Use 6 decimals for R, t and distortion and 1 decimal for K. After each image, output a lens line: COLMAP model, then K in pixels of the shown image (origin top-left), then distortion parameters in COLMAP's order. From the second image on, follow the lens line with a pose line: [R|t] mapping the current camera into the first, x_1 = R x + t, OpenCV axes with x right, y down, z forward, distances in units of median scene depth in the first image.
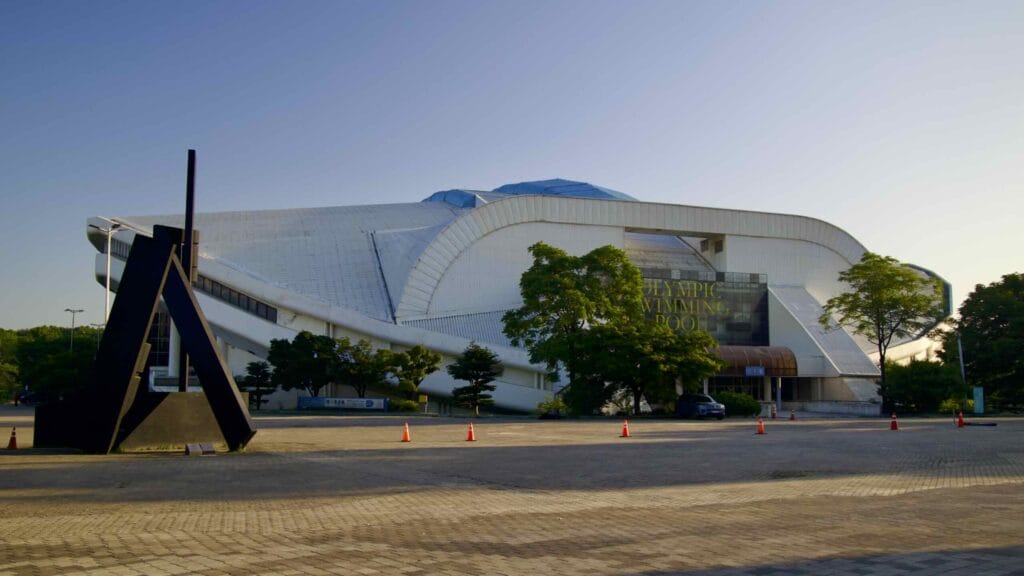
lens RADIAL K [[1802.0, 0, 512.0], [0, 1802.0, 288.0], [0, 0, 1]] dist [0.176920, 0.059802]
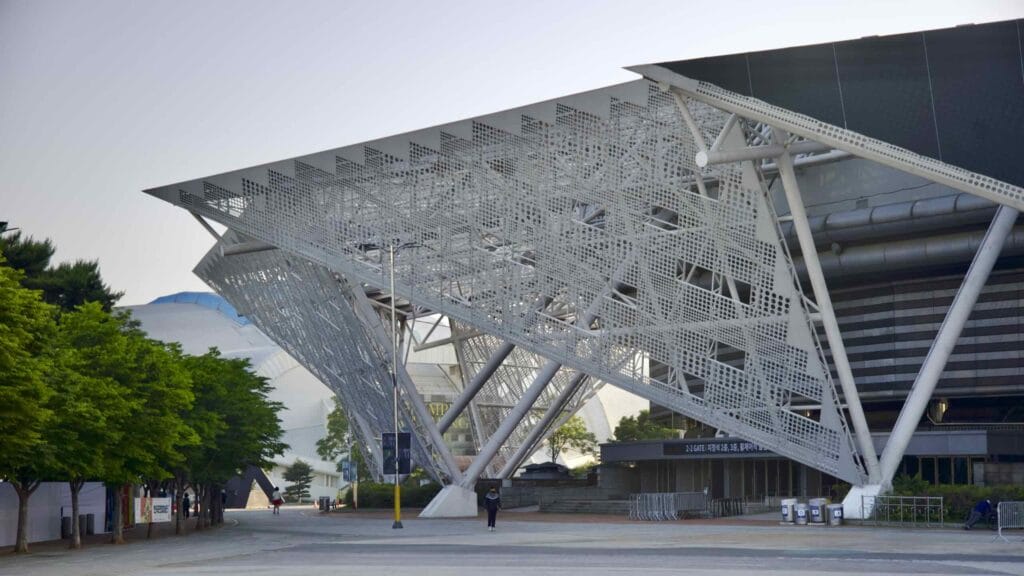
lens RADIAL K [[1802.0, 0, 512.0], [0, 1802.0, 288.0], [0, 0, 1]] dist [0.176920, 0.059802]
pose [[0.991104, 0.016455, 0.132065, -0.047828], [-0.009565, 0.998568, -0.052639, -0.038686], [-0.132742, 0.050908, 0.989842, -0.641051]]
